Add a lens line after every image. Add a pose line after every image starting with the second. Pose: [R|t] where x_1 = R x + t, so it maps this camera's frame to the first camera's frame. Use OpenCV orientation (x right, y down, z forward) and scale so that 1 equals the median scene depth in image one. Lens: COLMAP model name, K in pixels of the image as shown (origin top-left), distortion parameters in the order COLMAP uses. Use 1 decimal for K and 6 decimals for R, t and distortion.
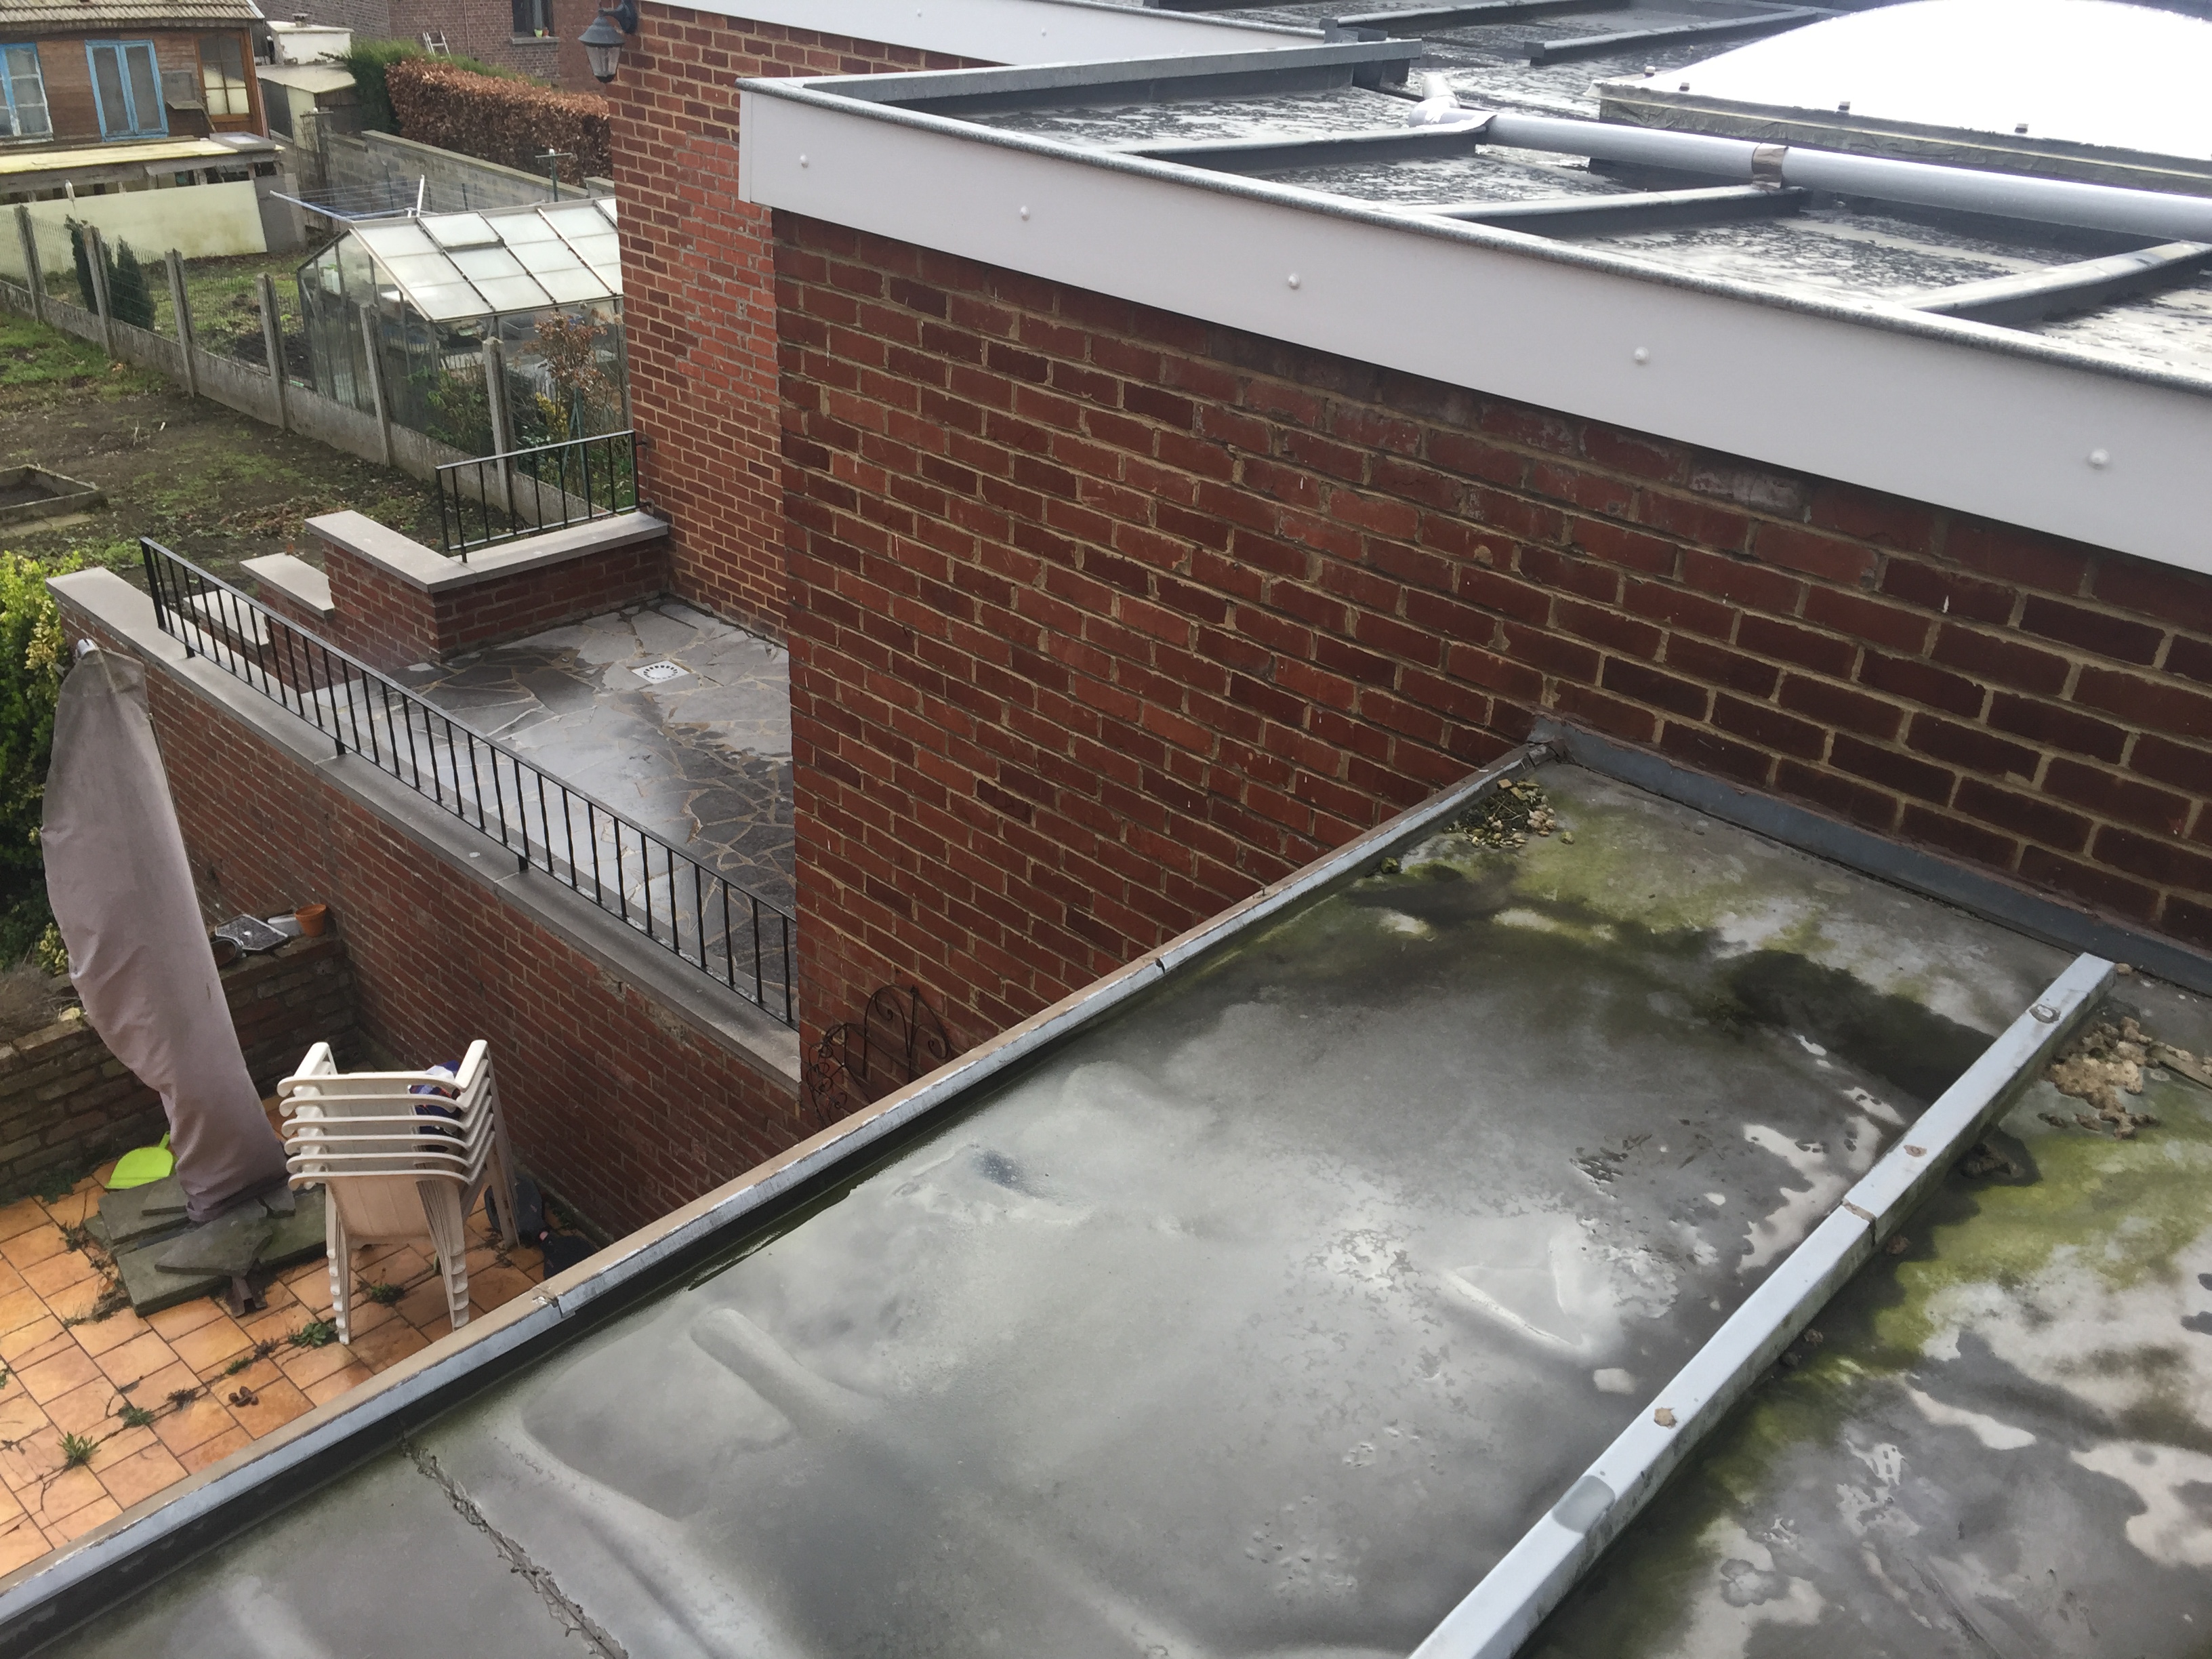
lens RADIAL K [[1889.9, 0, 1116.7], [0, 1889.9, 837.6], [0, 0, 1]] dist [0.084050, -0.124641]
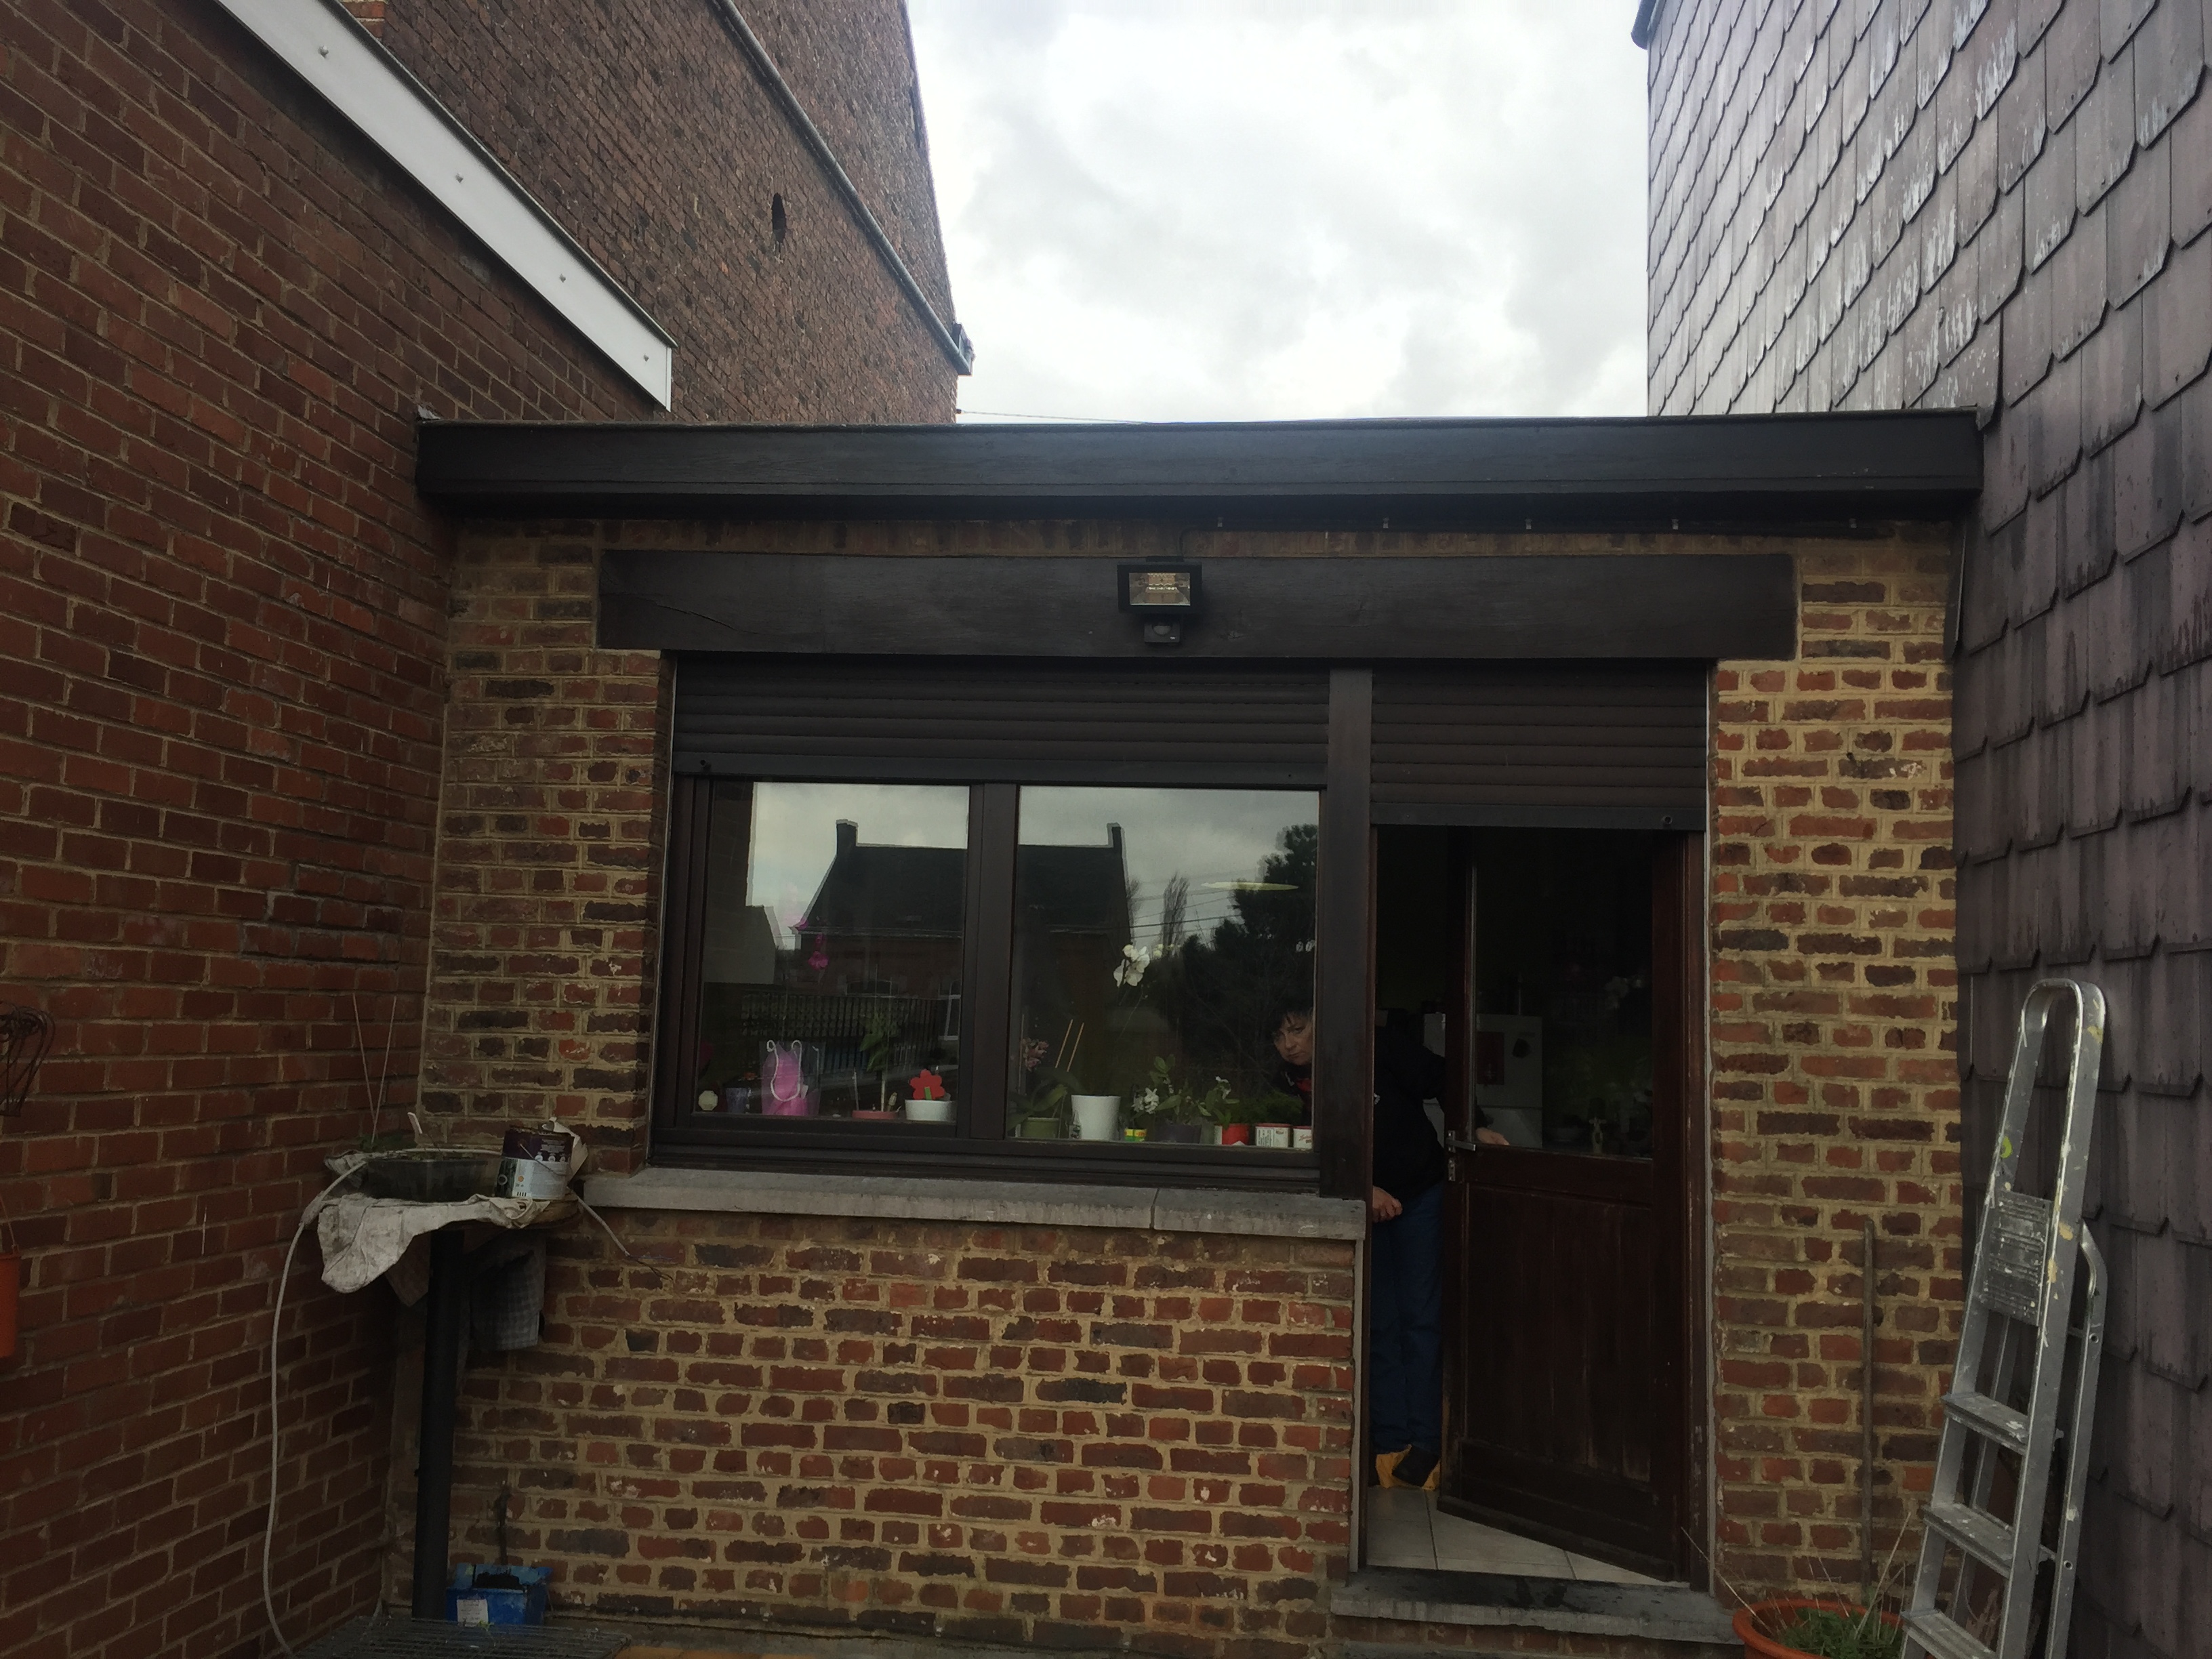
lens RADIAL K [[1889.9, 0, 1116.7], [0, 1889.9, 837.6], [0, 0, 1]] dist [0.084050, -0.124641]
pose [[-0.586014, 0.008302, 0.810259, -1.072280], [0.326758, 0.917461, 0.226926, 0.071246], [-0.741497, 0.397740, -0.540357, 1.256133]]
